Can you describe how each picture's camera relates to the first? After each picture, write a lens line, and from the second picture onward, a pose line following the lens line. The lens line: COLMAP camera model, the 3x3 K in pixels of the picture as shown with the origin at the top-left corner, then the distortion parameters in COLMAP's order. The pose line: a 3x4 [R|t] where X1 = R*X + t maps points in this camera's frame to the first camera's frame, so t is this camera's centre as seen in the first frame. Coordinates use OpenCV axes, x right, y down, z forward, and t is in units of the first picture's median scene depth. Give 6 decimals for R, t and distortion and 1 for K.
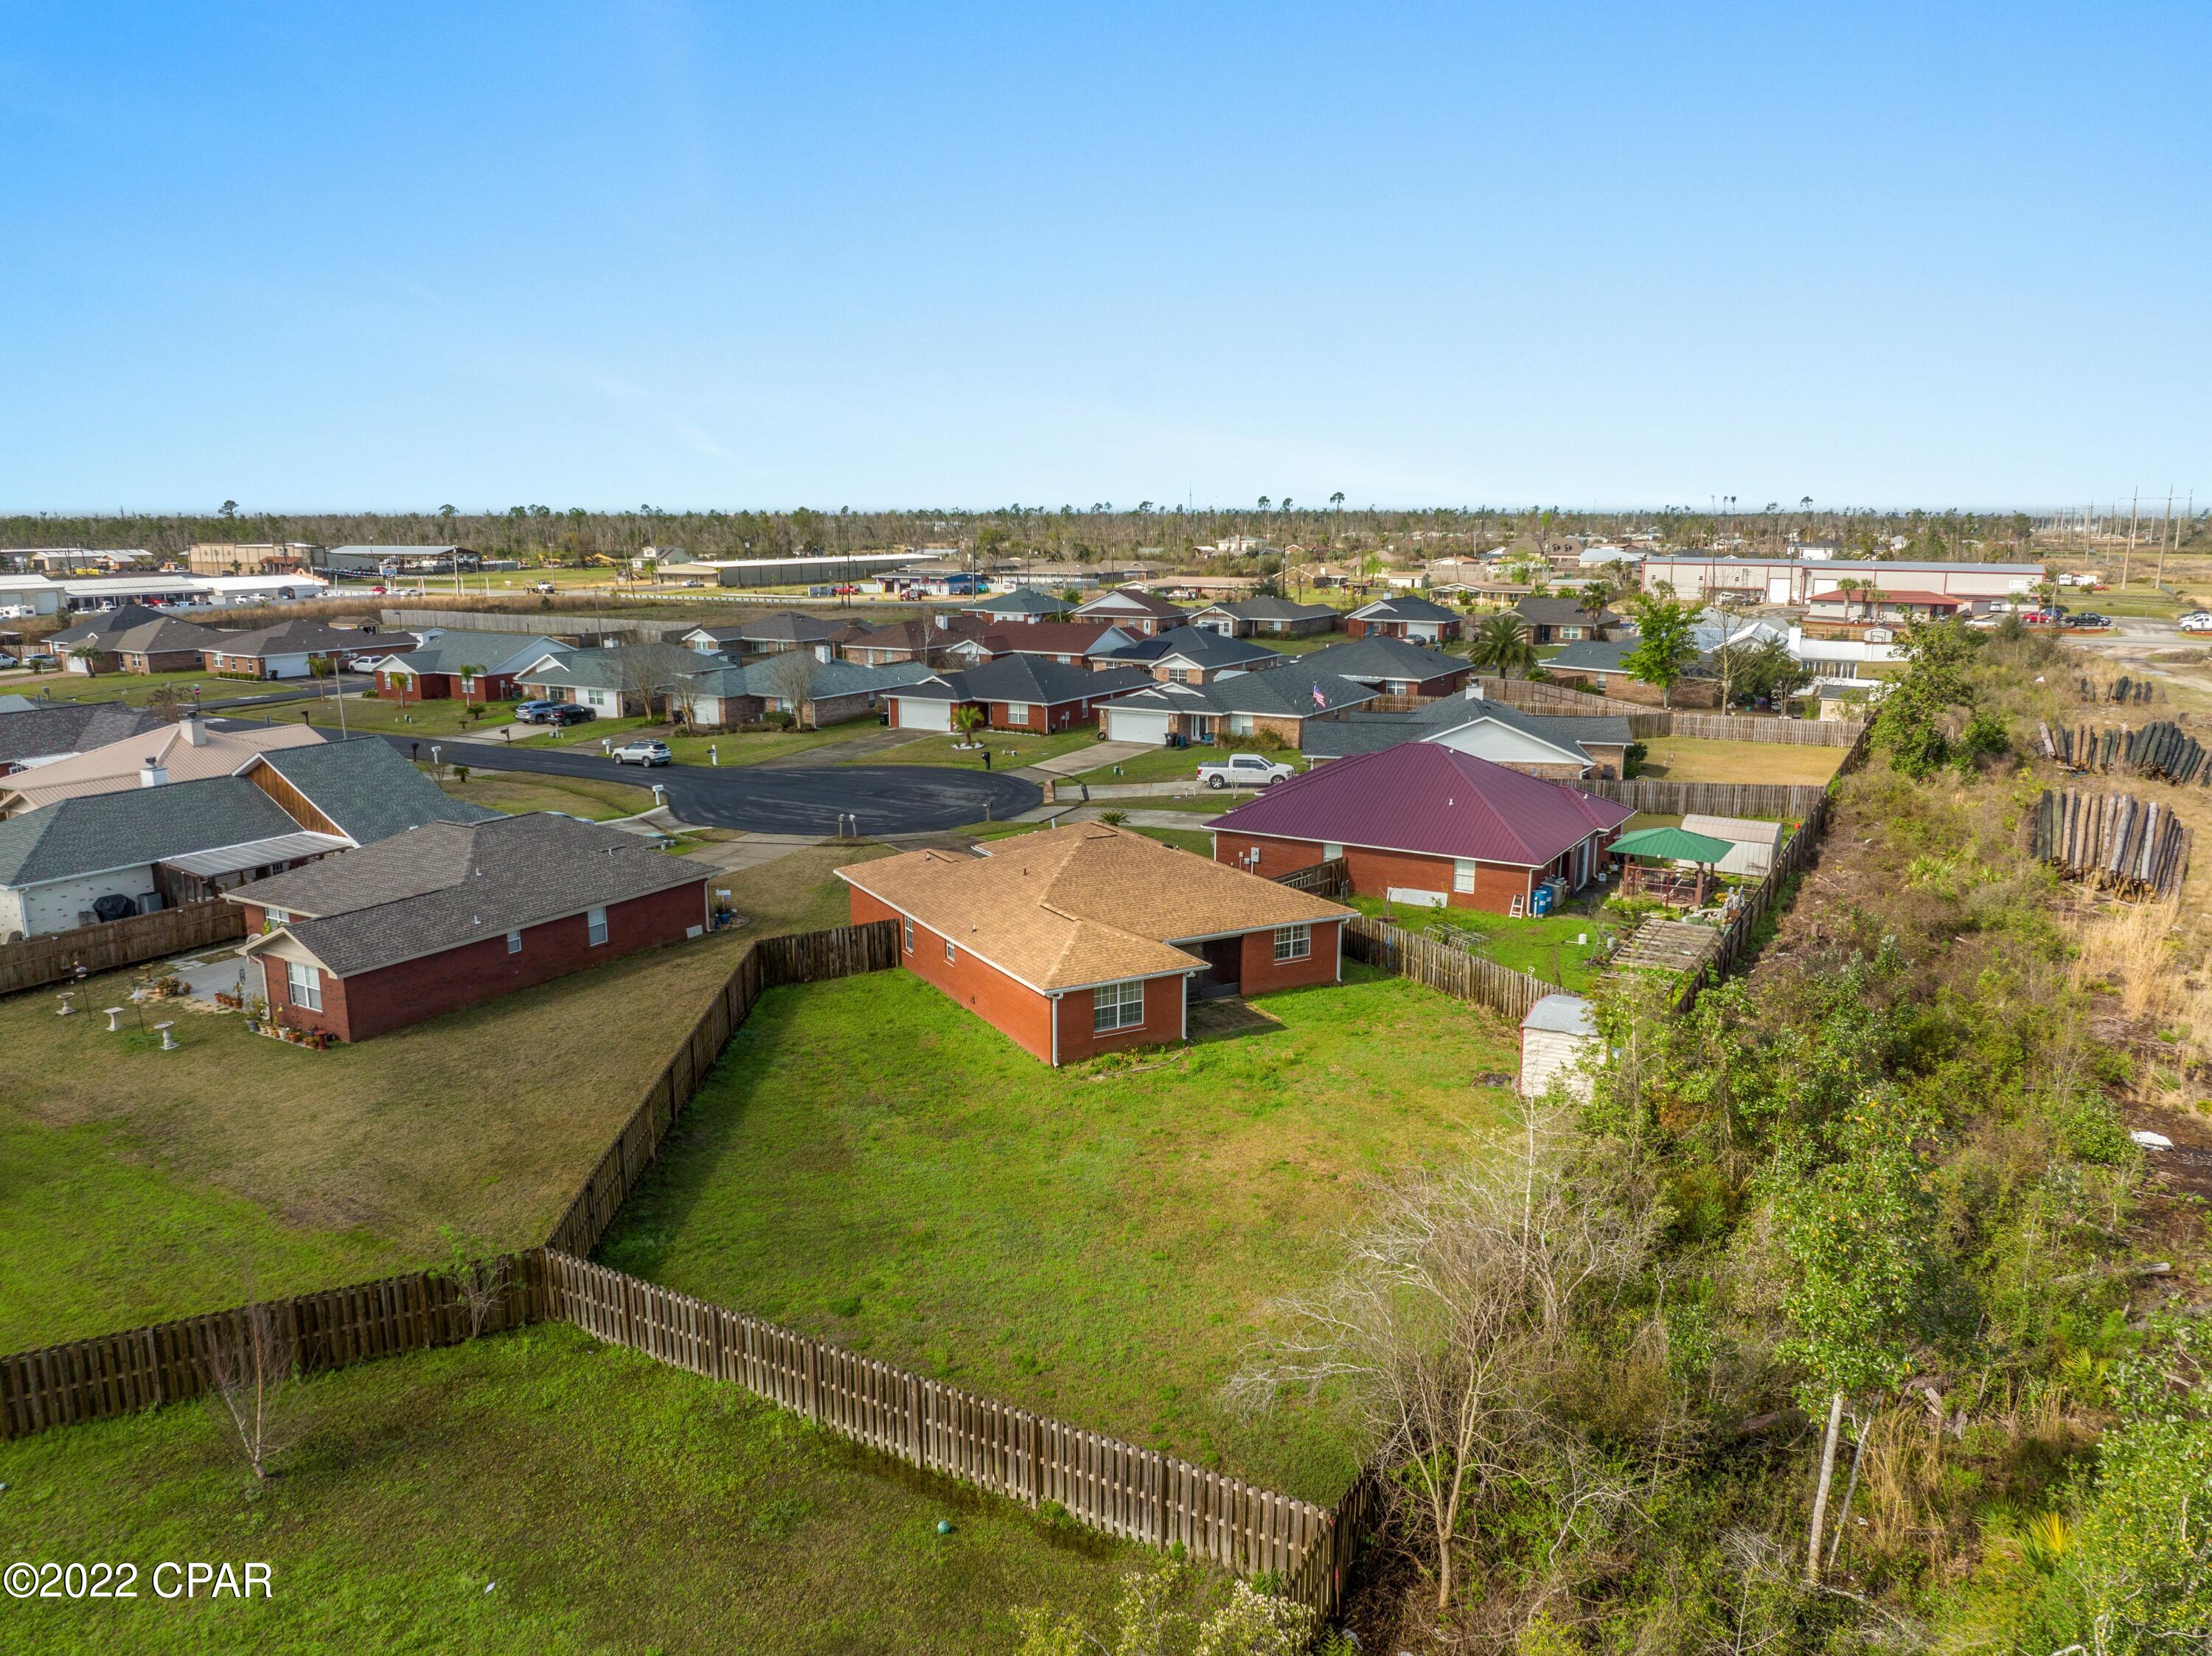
lens RADIAL K [[1561.3, 0, 1096.6], [0, 1561.3, 831.3], [0, 0, 1]] dist [-0.034212, 0.006538]
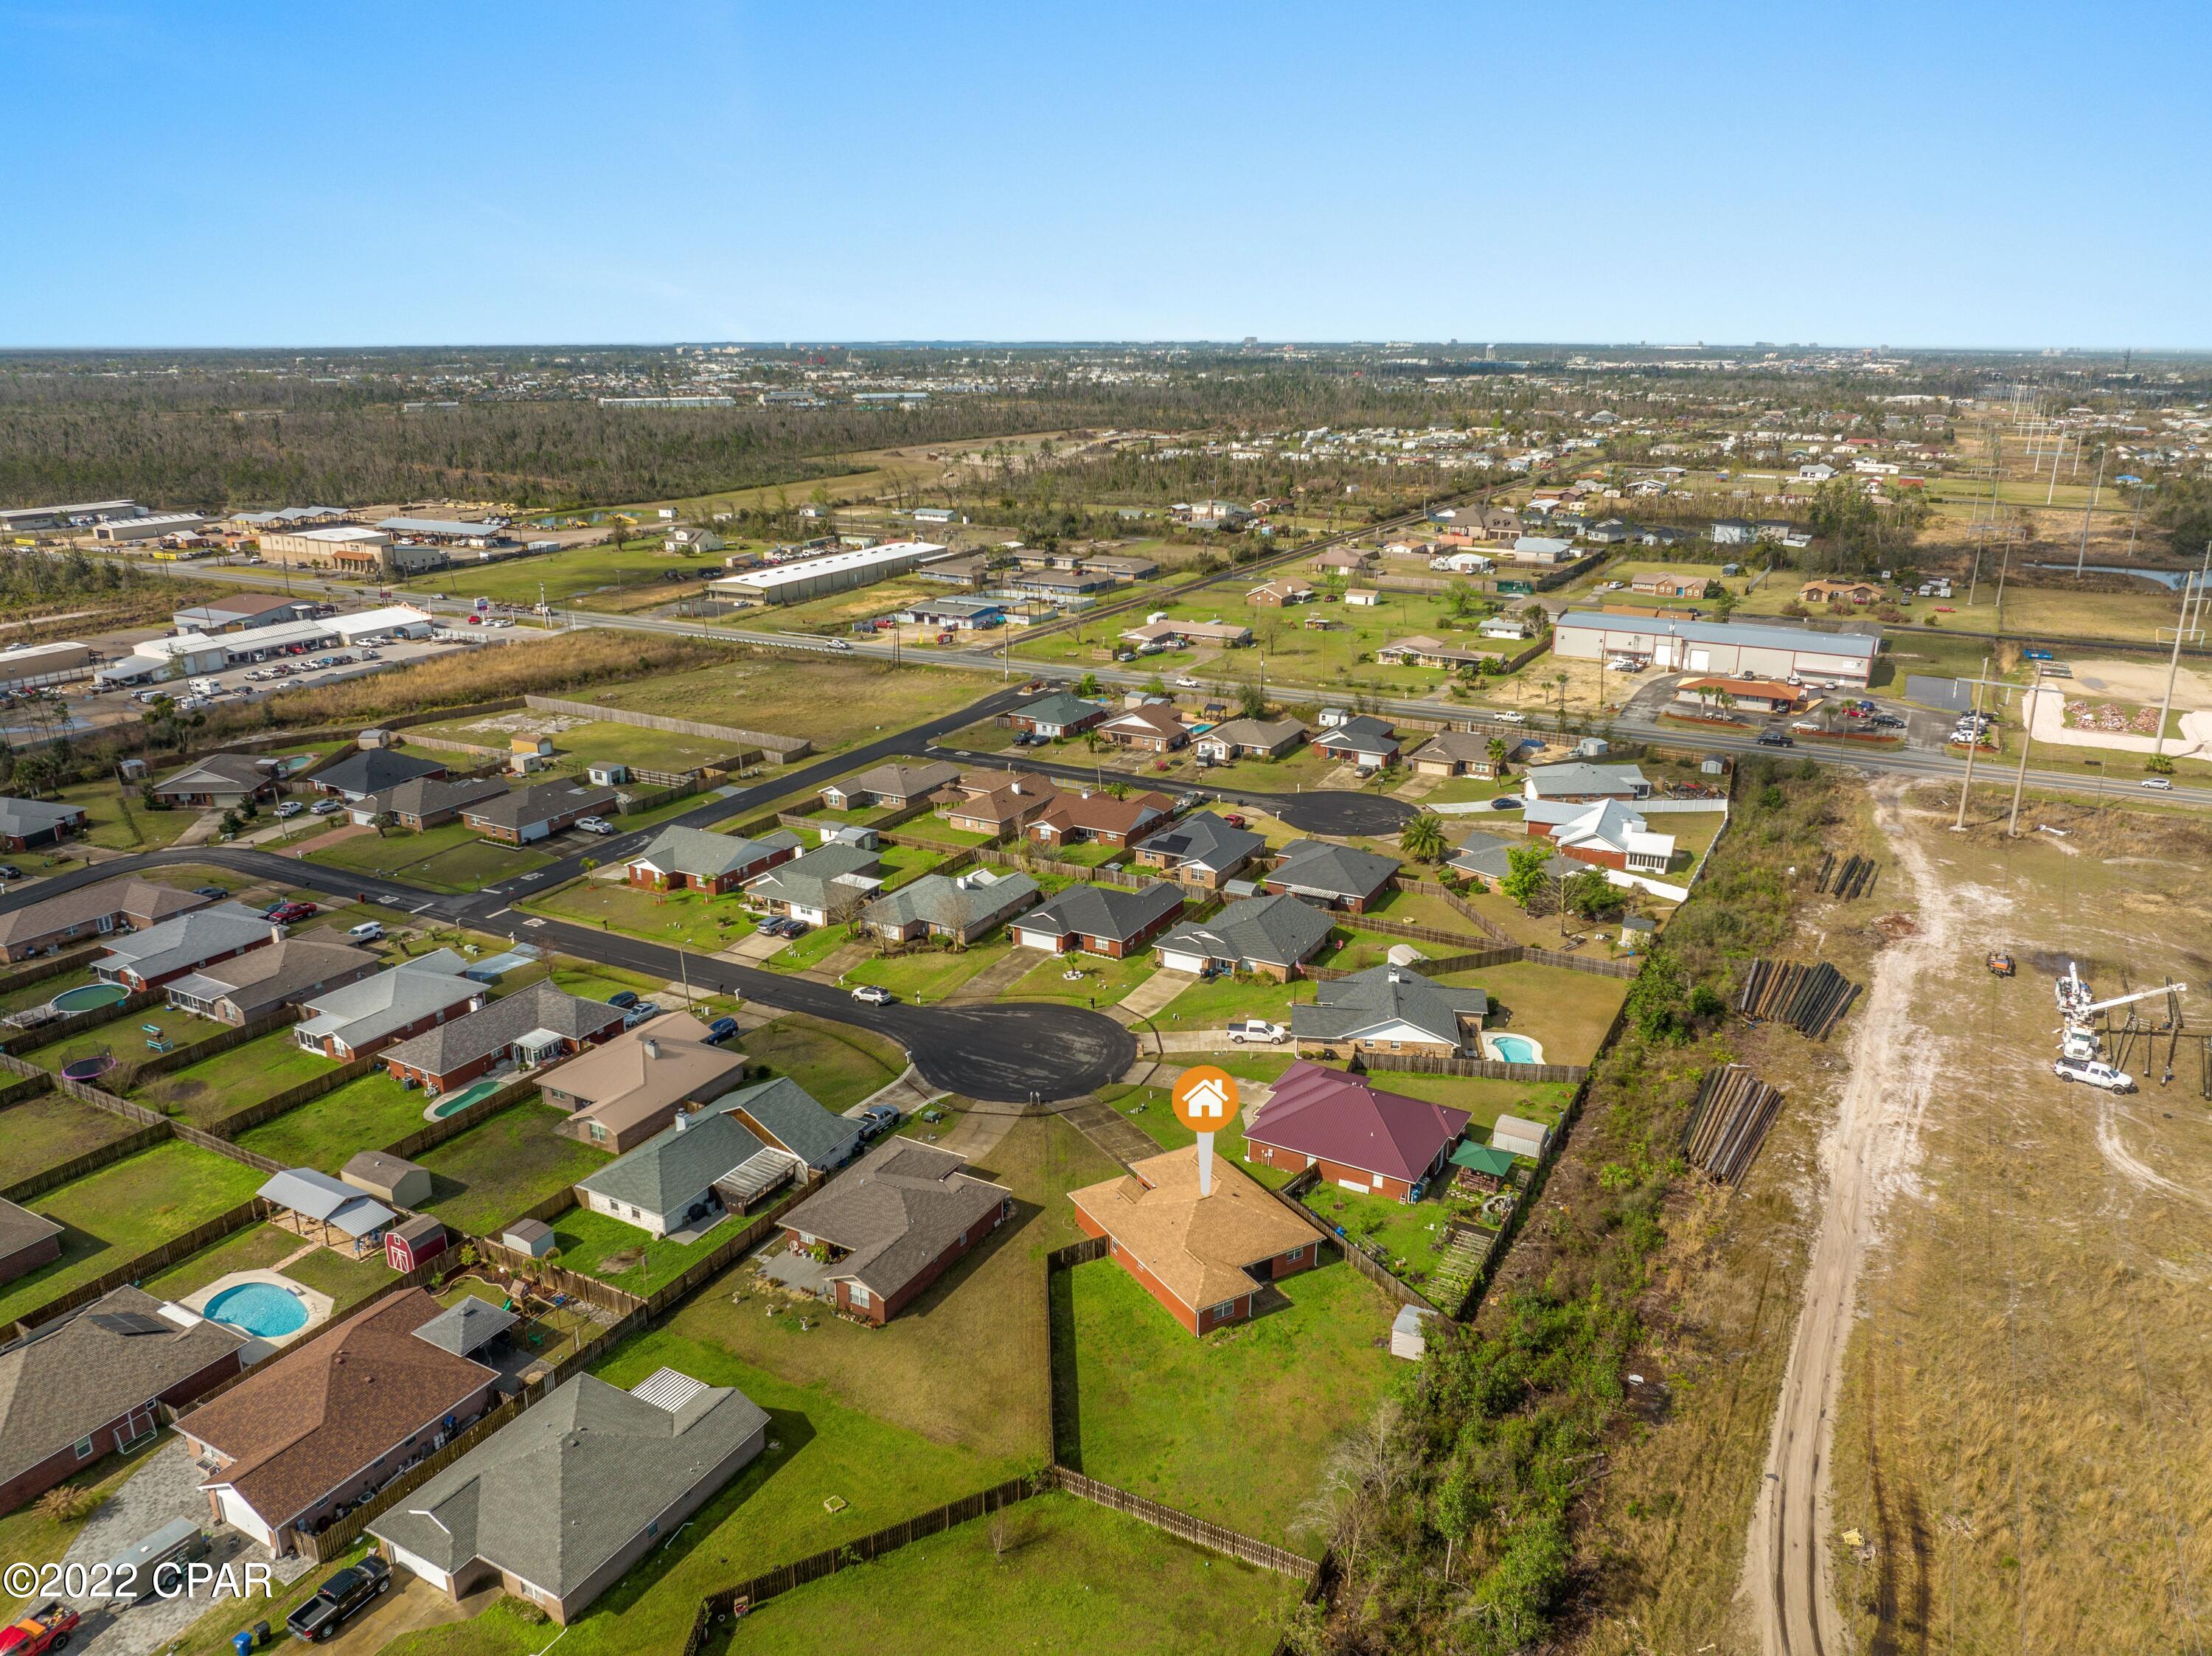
lens RADIAL K [[1546.9, 0, 1092.7], [0, 1546.9, 827.1], [0, 0, 1]] dist [-0.026534, -0.007517]
pose [[0.999690, -0.010828, 0.022408, -0.154494], [0.008513, 0.994858, 0.100924, -0.575277], [-0.023386, -0.100702, 0.994642, -0.839249]]
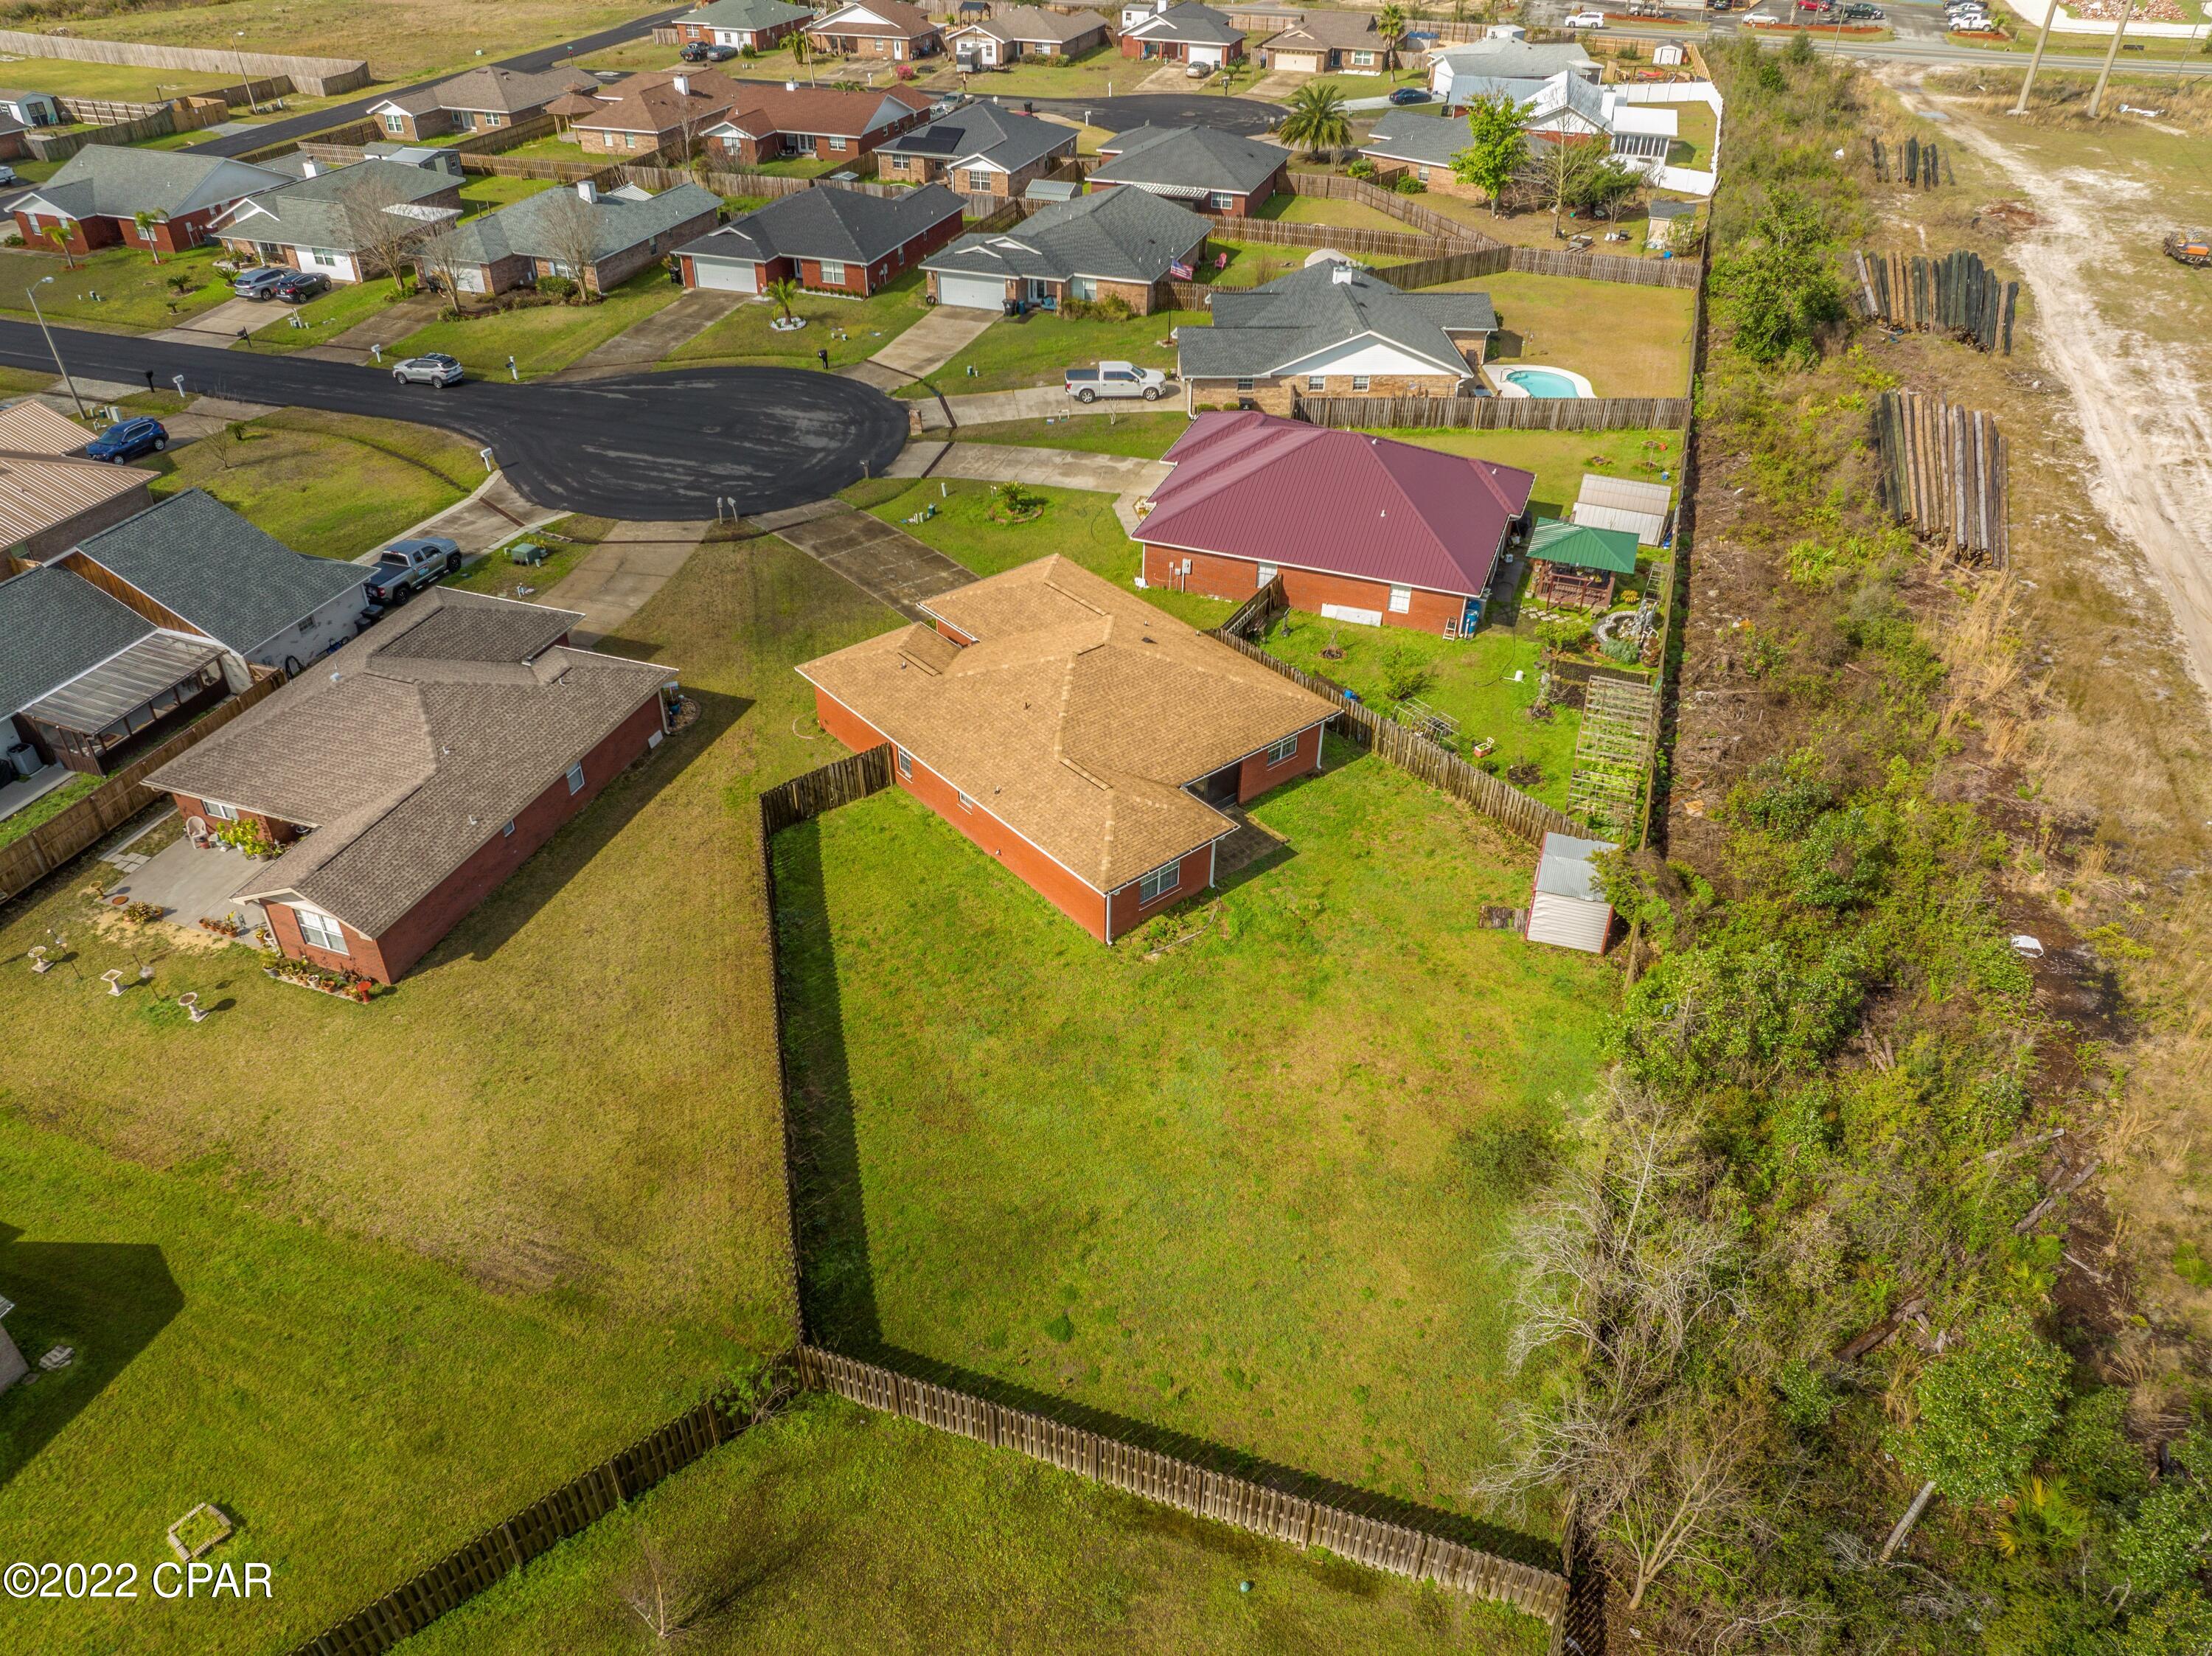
lens RADIAL K [[1554.0, 0, 1104.7], [0, 1554.0, 837.2], [0, 0, 1]] dist [-0.037271, 0.008843]
pose [[0.980555, -0.111315, 0.161620, -0.129650], [0.035244, 0.910061, 0.412972, -0.239333], [-0.193054, -0.399246, 0.896288, 0.047692]]
